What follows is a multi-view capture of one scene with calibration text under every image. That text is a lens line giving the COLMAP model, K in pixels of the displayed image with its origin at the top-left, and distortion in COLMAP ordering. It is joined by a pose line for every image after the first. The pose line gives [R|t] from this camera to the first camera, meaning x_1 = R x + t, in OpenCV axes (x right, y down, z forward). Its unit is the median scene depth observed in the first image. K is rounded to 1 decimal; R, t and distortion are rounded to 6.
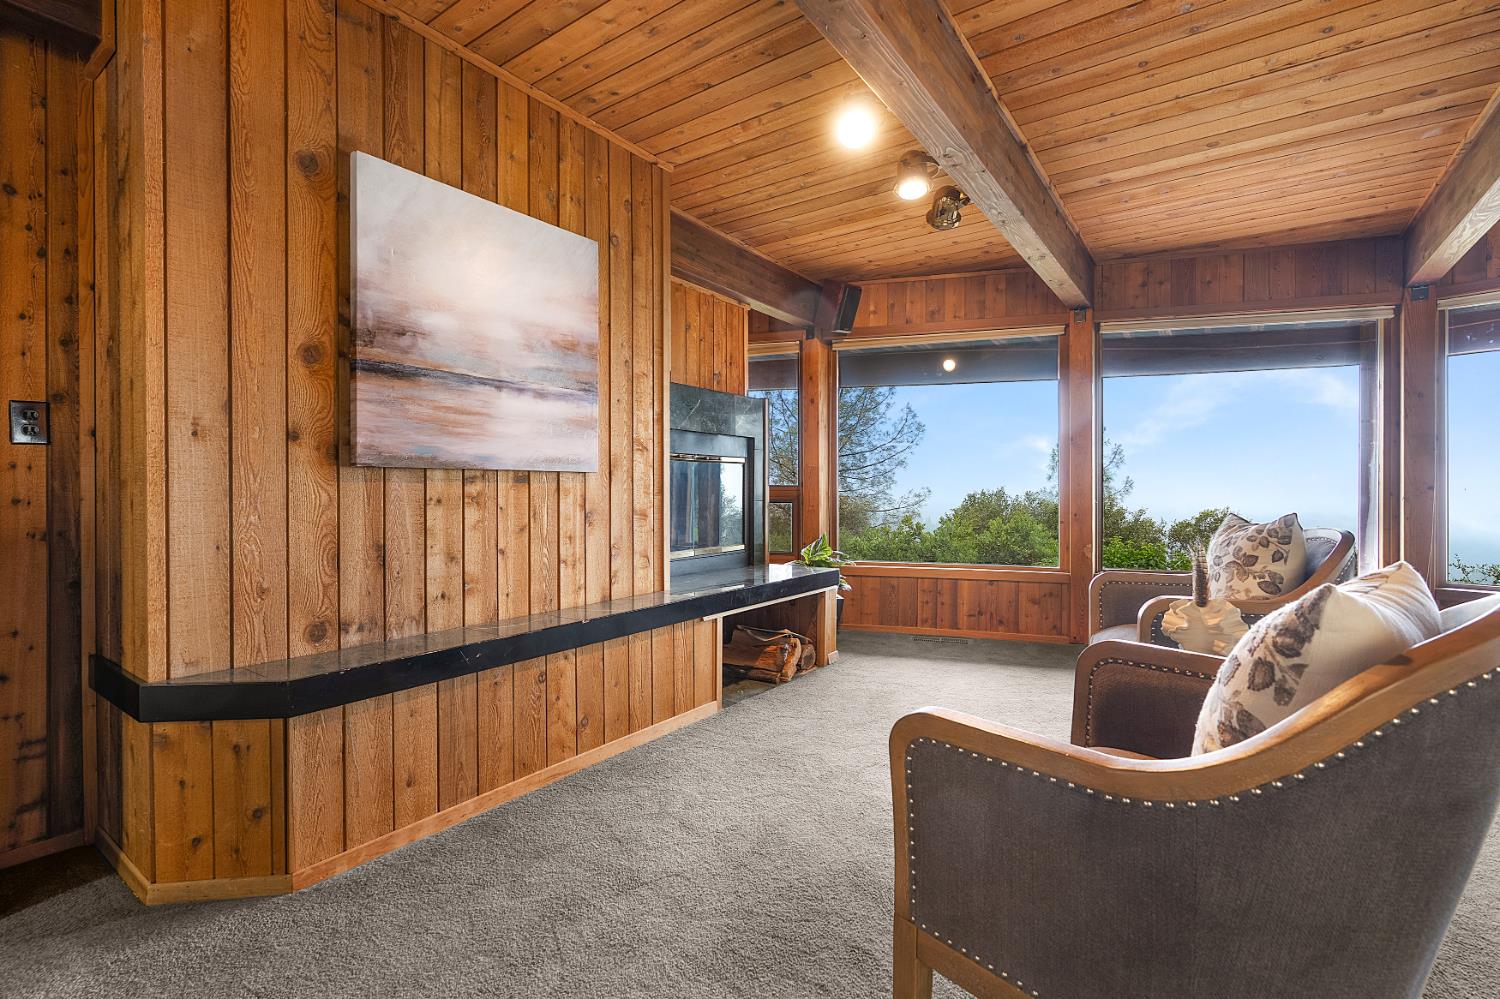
lens RADIAL K [[672.3, 0, 743.6], [0, 672.3, 498.7], [0, 0, 1]] dist [-0.000233, 0.001043]
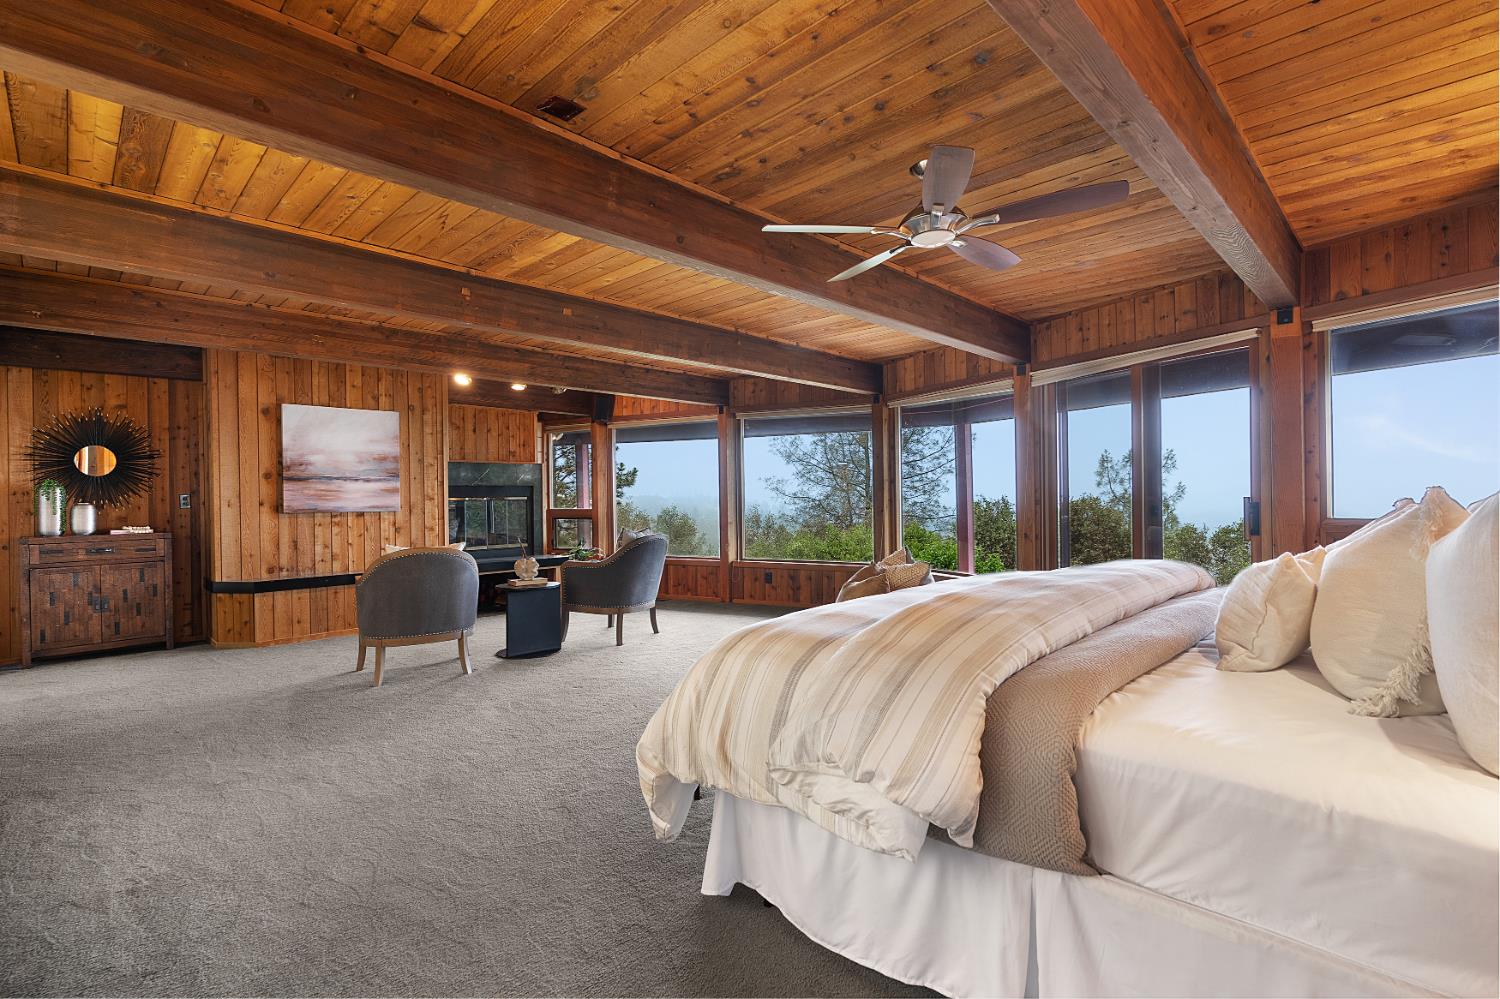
lens RADIAL K [[711.2, 0, 756.8], [0, 711.2, 506.5], [0, 0, 1]] dist [0.010853, 0.000000]
pose [[0.985482, -0.009376, -0.169519, 1.851121], [0.009805, 0.999951, 0.001690, -0.059929], [0.169495, -0.003327, 0.985525, -1.596883]]
